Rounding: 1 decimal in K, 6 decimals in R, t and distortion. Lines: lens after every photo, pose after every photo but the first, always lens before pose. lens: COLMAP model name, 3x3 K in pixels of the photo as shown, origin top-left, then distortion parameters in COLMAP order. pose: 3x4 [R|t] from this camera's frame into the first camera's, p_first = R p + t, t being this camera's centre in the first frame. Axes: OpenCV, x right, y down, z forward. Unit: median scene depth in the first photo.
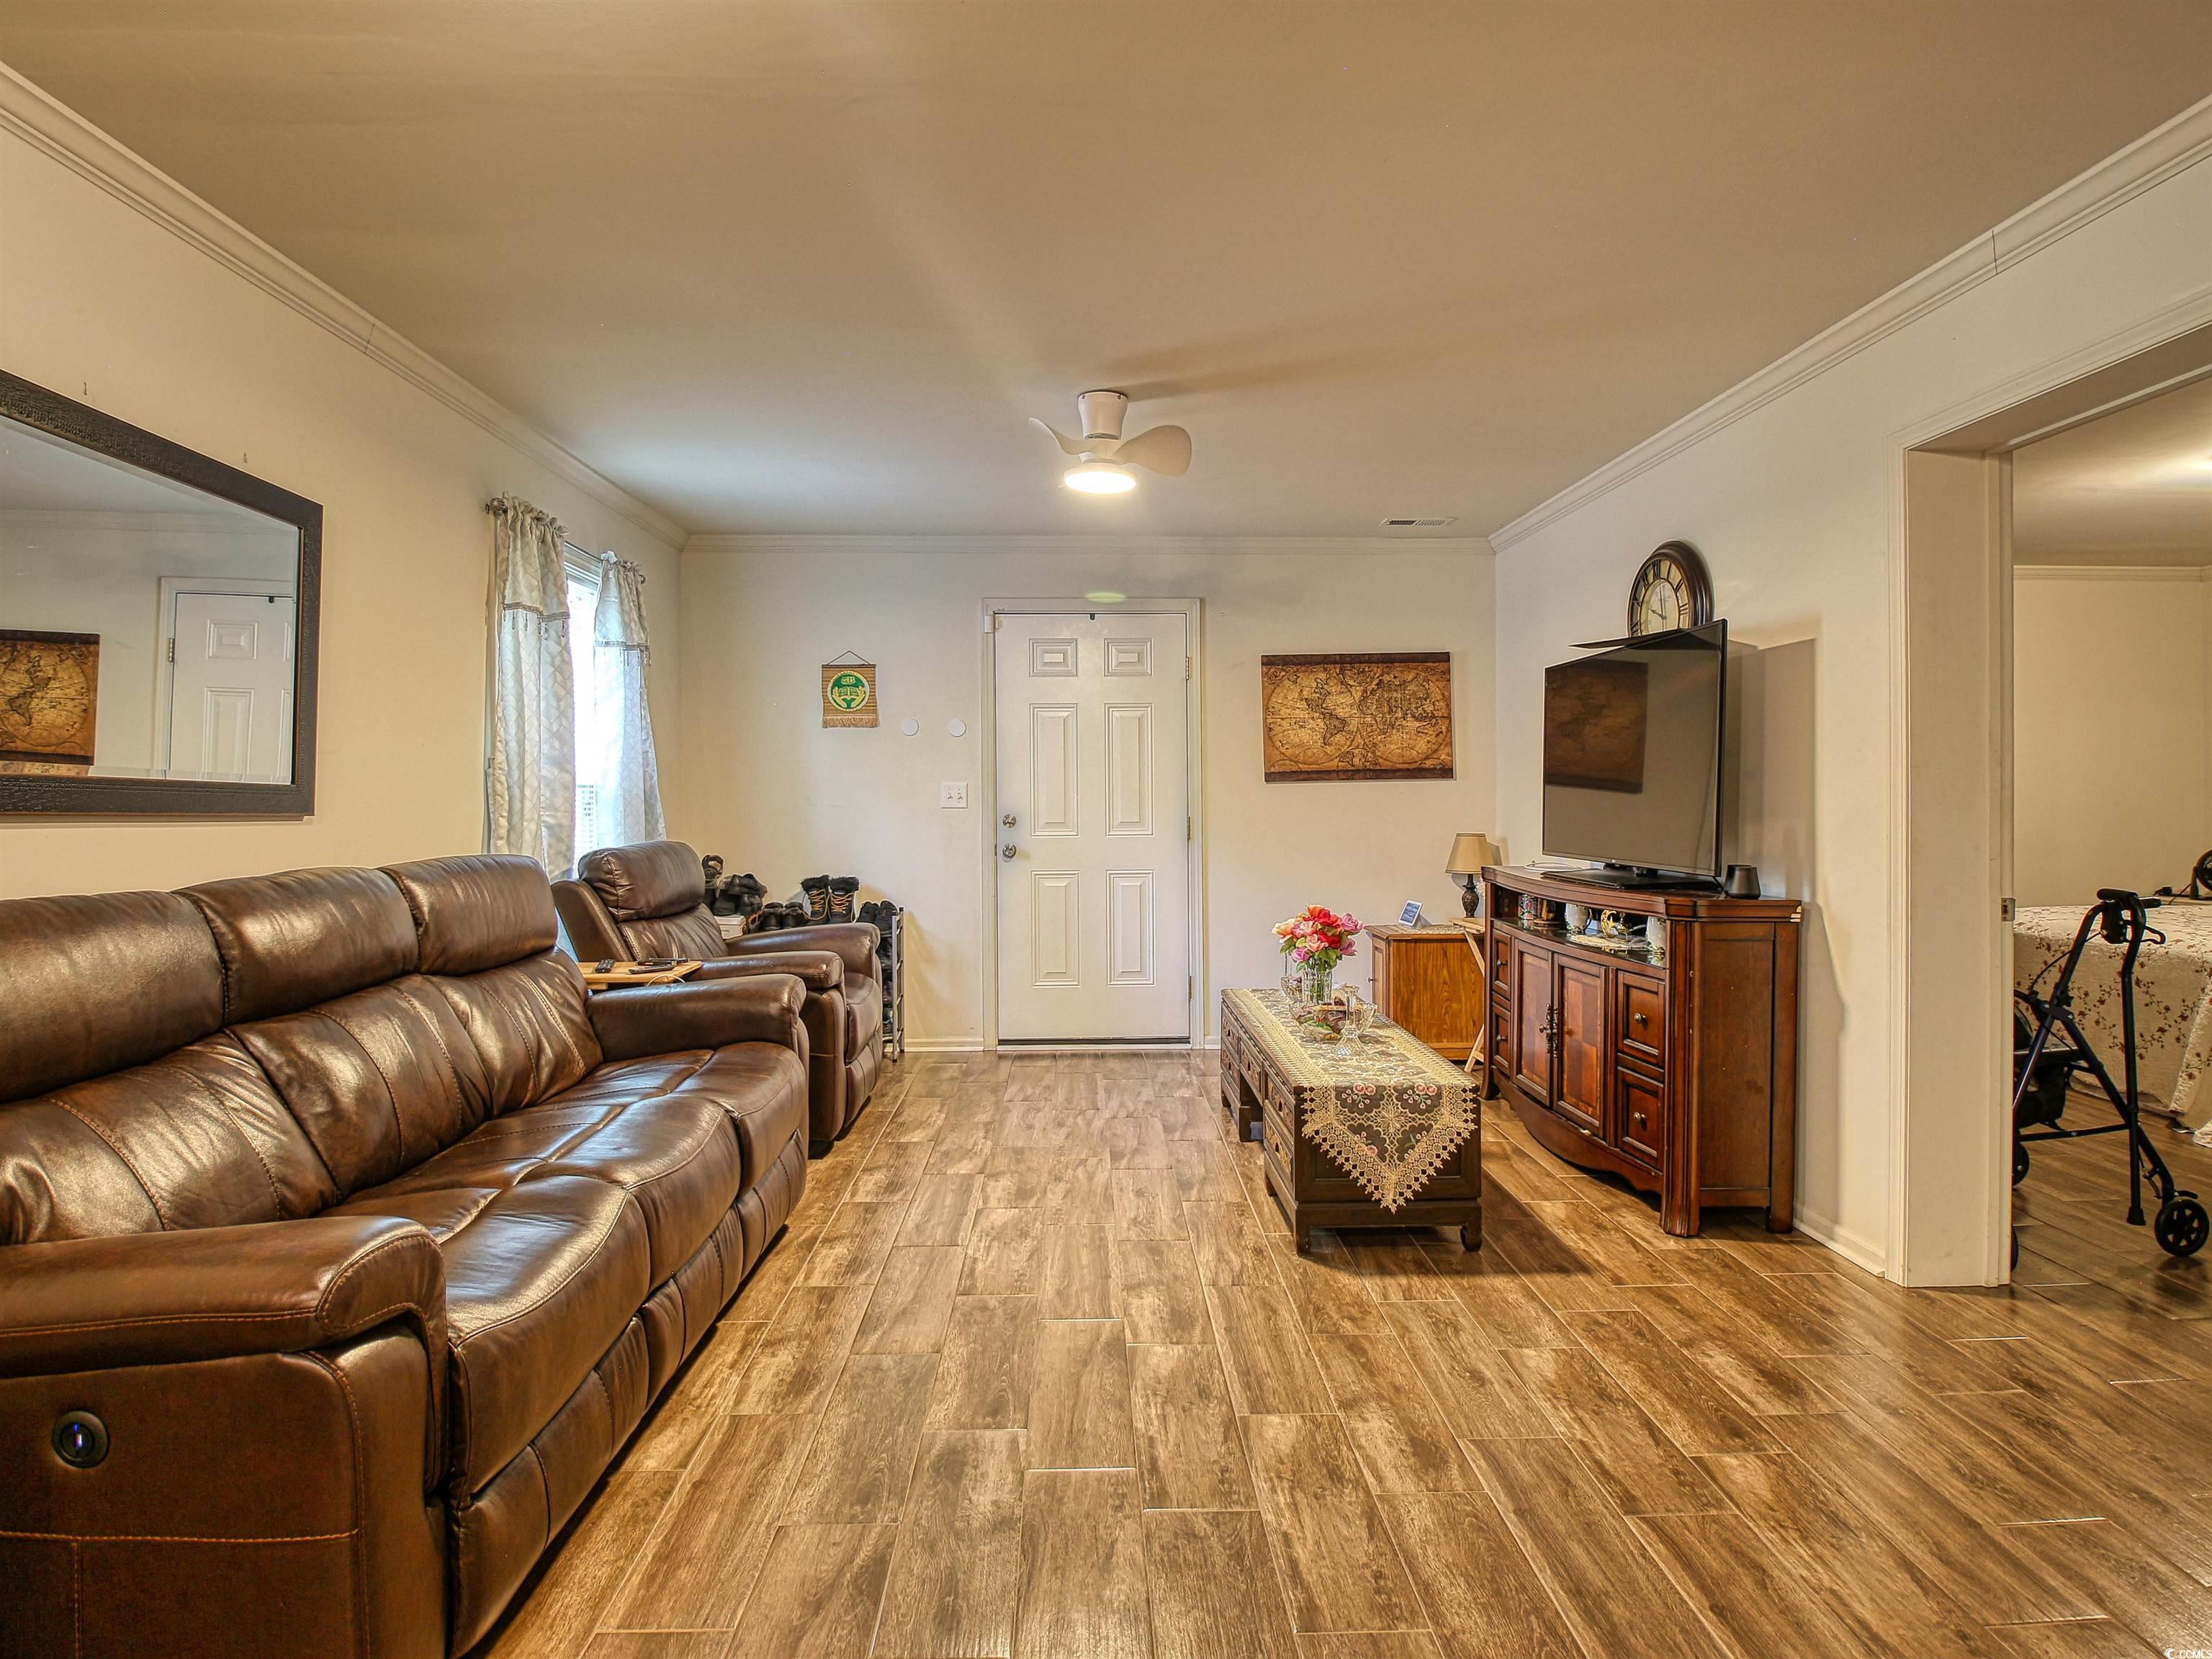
lens RADIAL K [[1167.8, 0, 1115.0], [0, 1167.8, 799.2], [0, 0, 1]] dist [0.002711, -0.017497]
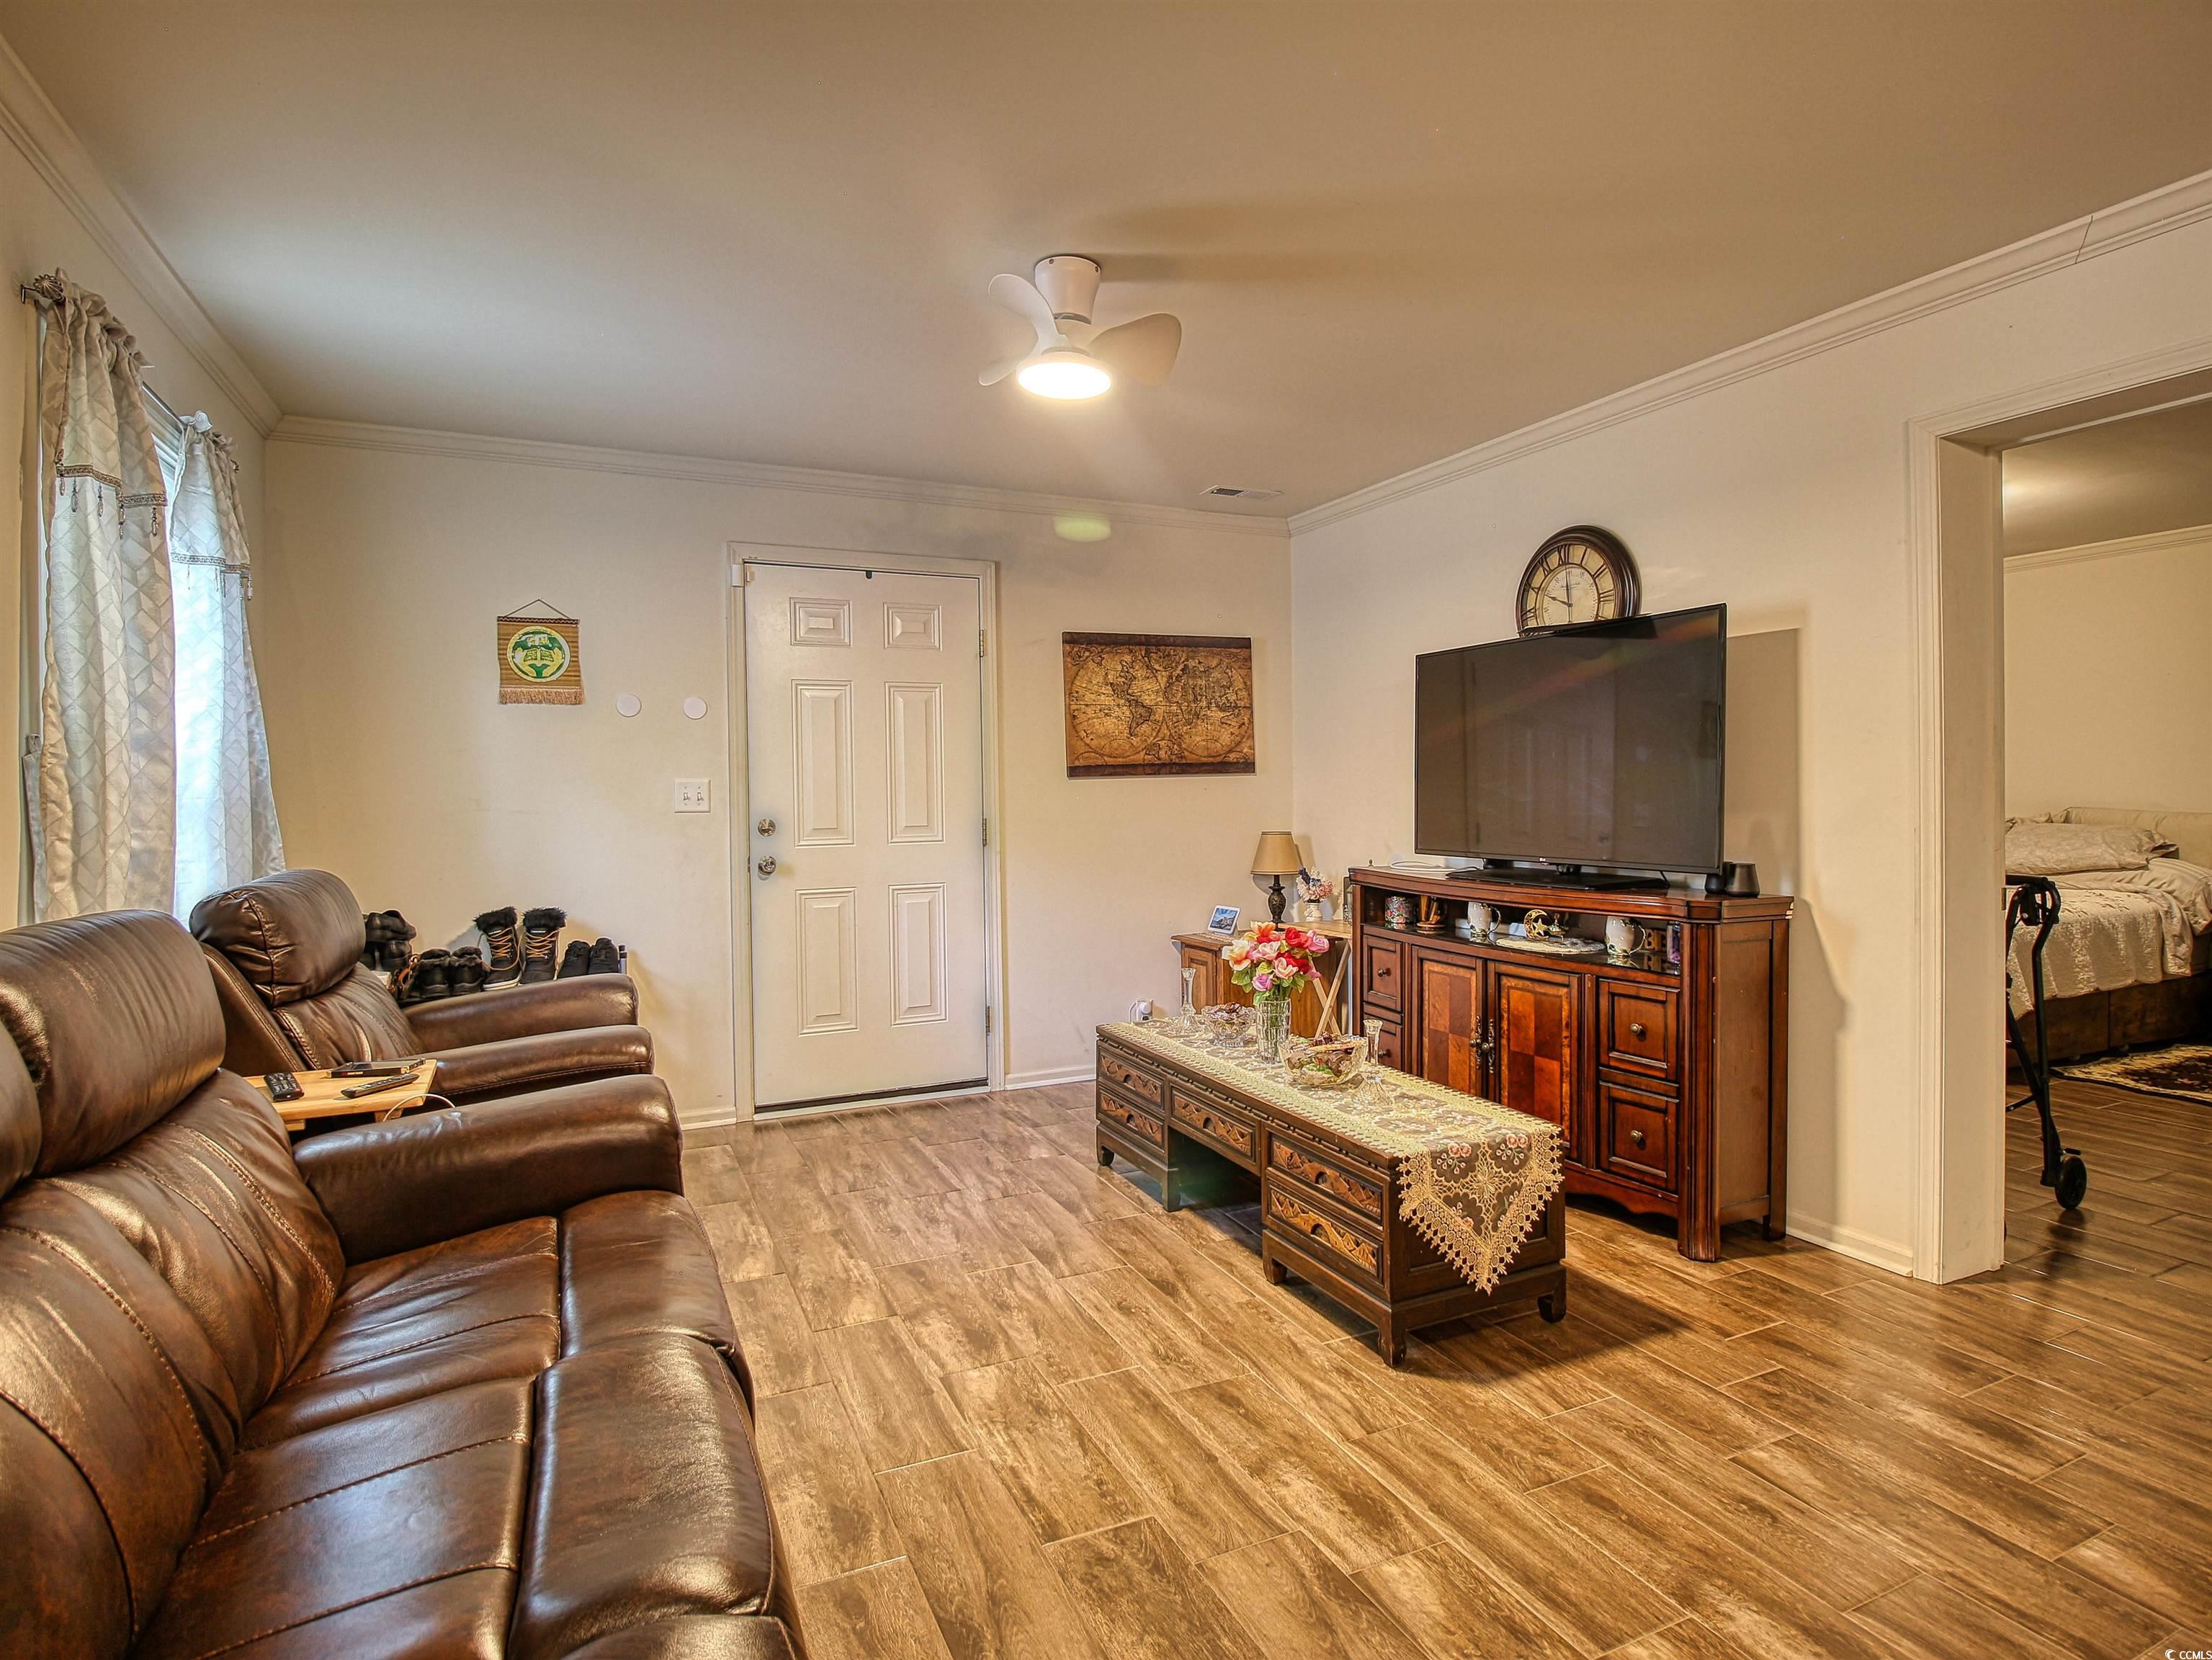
lens RADIAL K [[1156.6, 0, 1114.0], [0, 1156.6, 801.0], [0, 0, 1]] dist [0.001426, -0.016079]
pose [[0.921558, -0.009973, 0.388112, -0.265401], [0.008319, 0.999948, 0.005941, -0.002967], [-0.388151, -0.002246, 0.921593, 0.286269]]
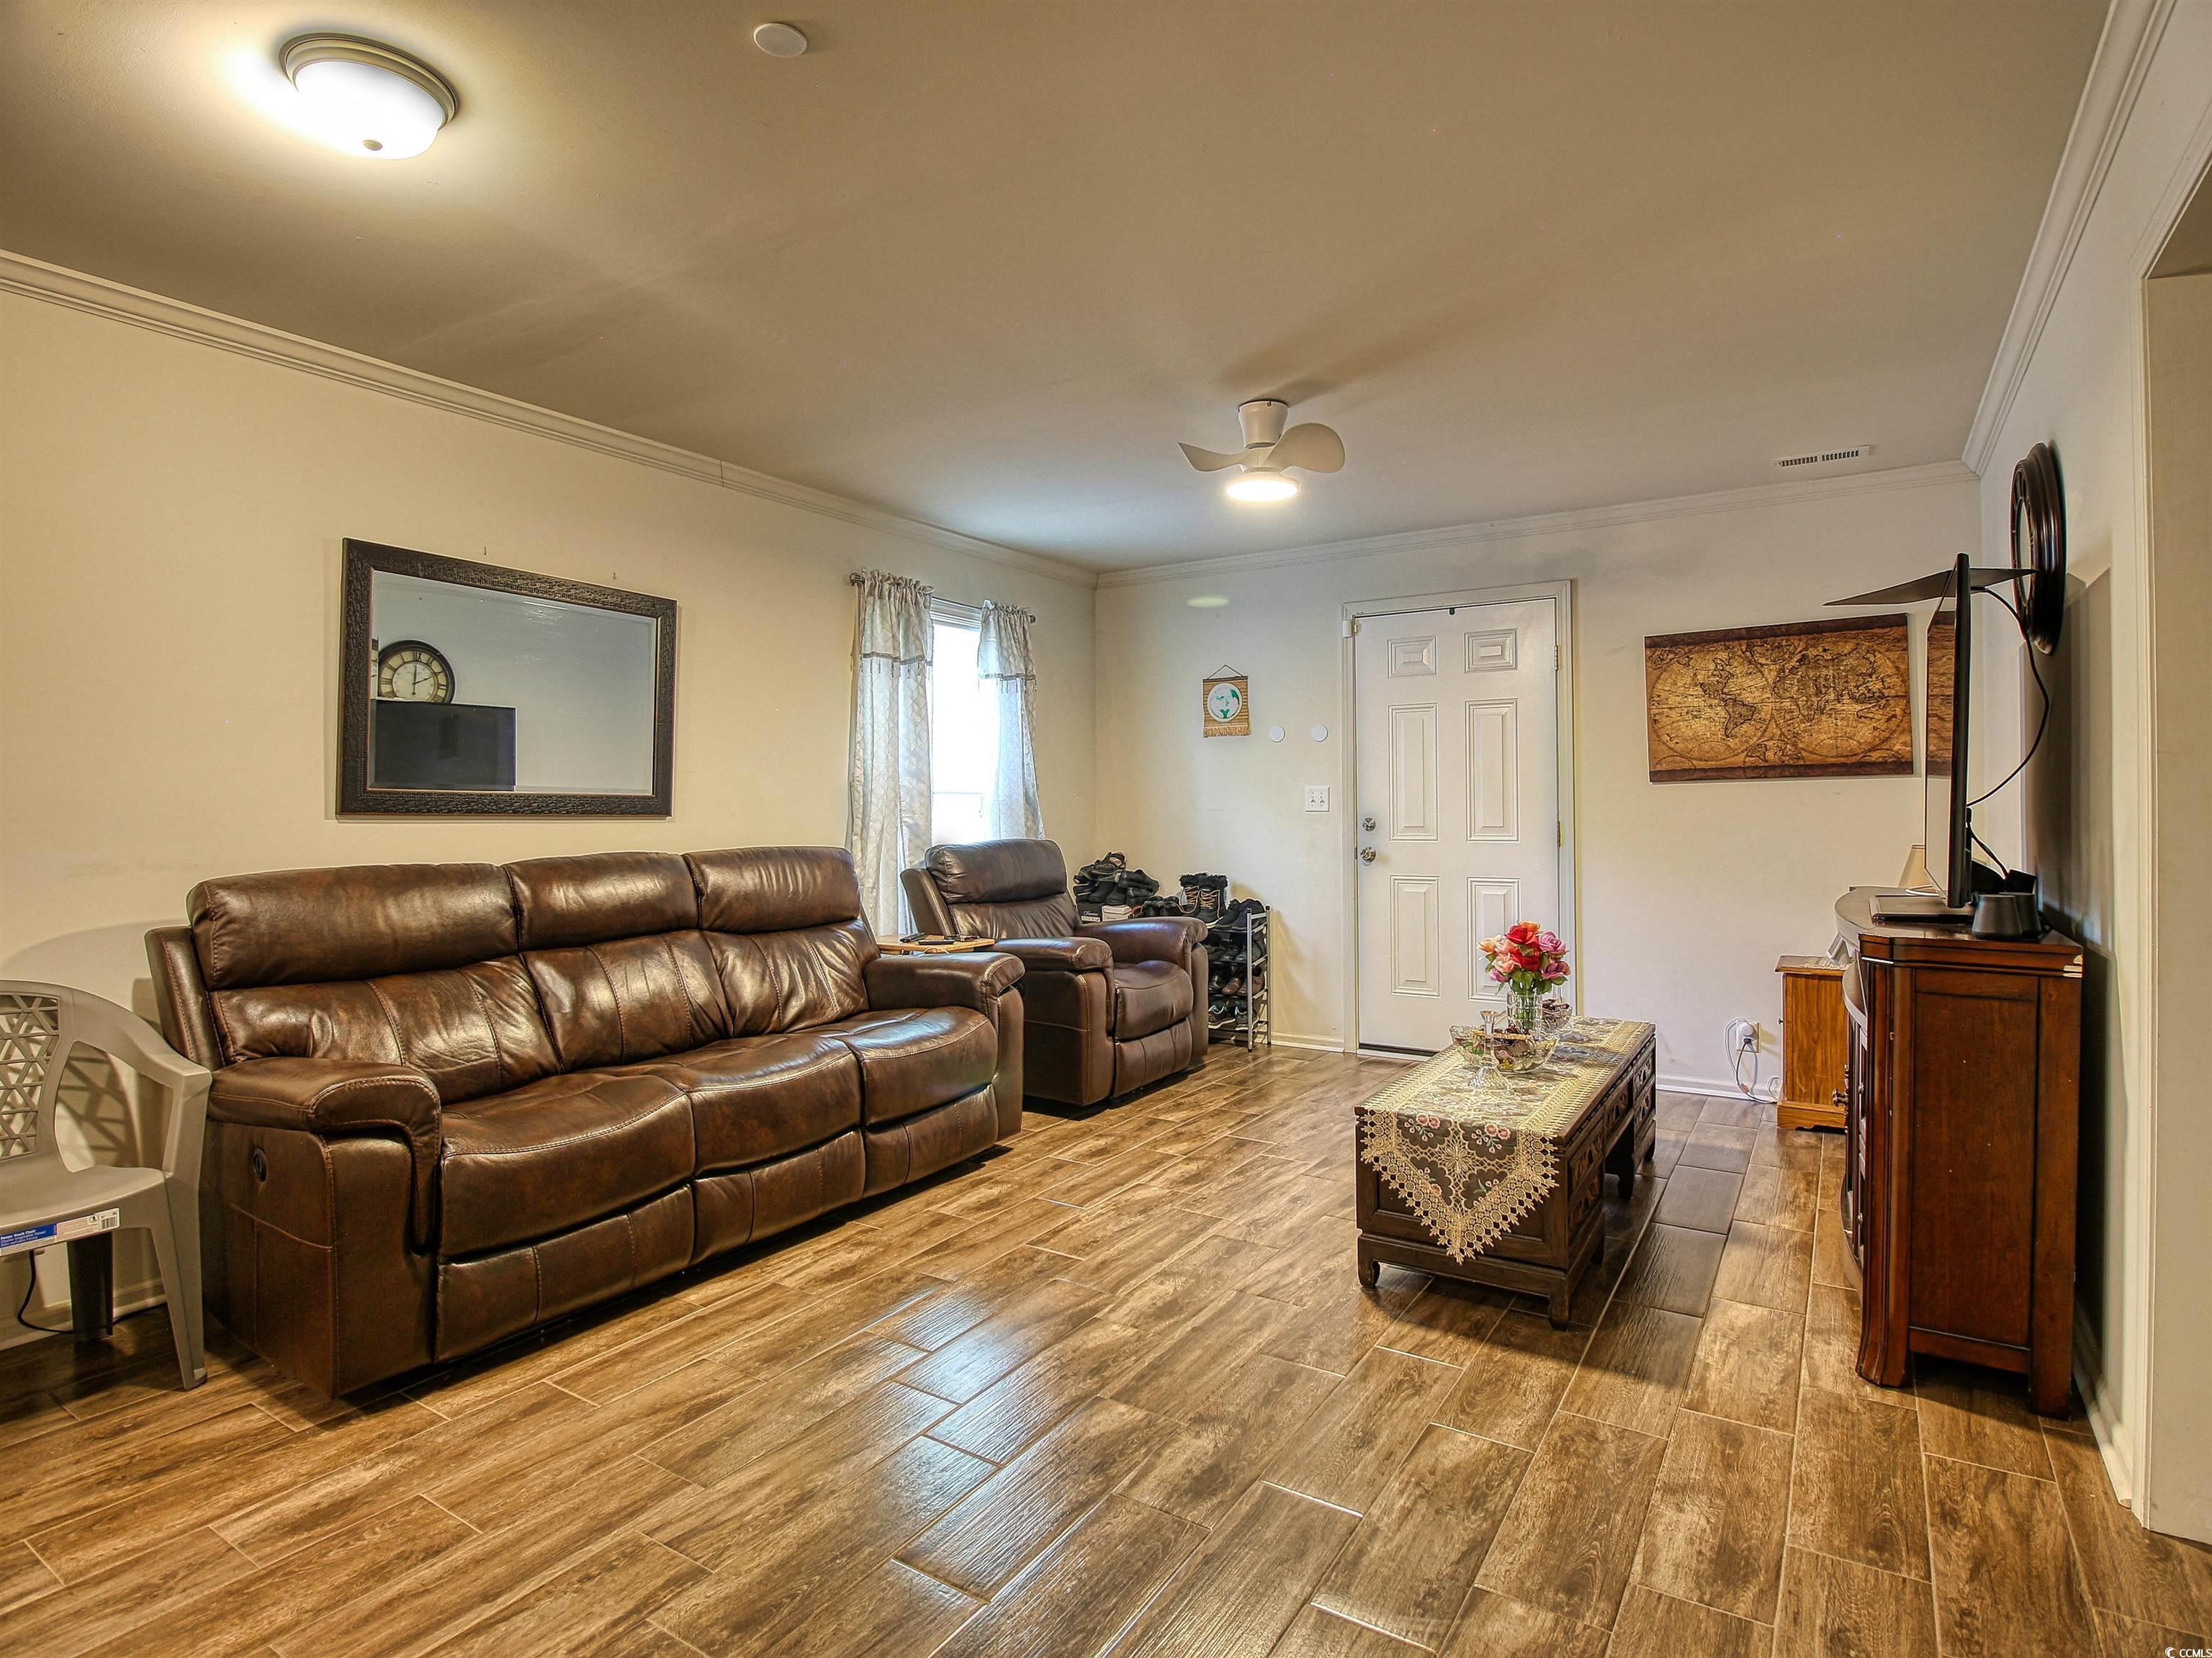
lens RADIAL K [[1156.3, 0, 1114.0], [0, 1156.3, 800.0], [0, 0, 1]] dist [0.001426, -0.016079]
pose [[0.825398, -0.004005, -0.564537, 0.429896], [0.003093, 0.999992, -0.002572, -0.000698], [0.564543, 0.000377, 0.825404, 0.096055]]
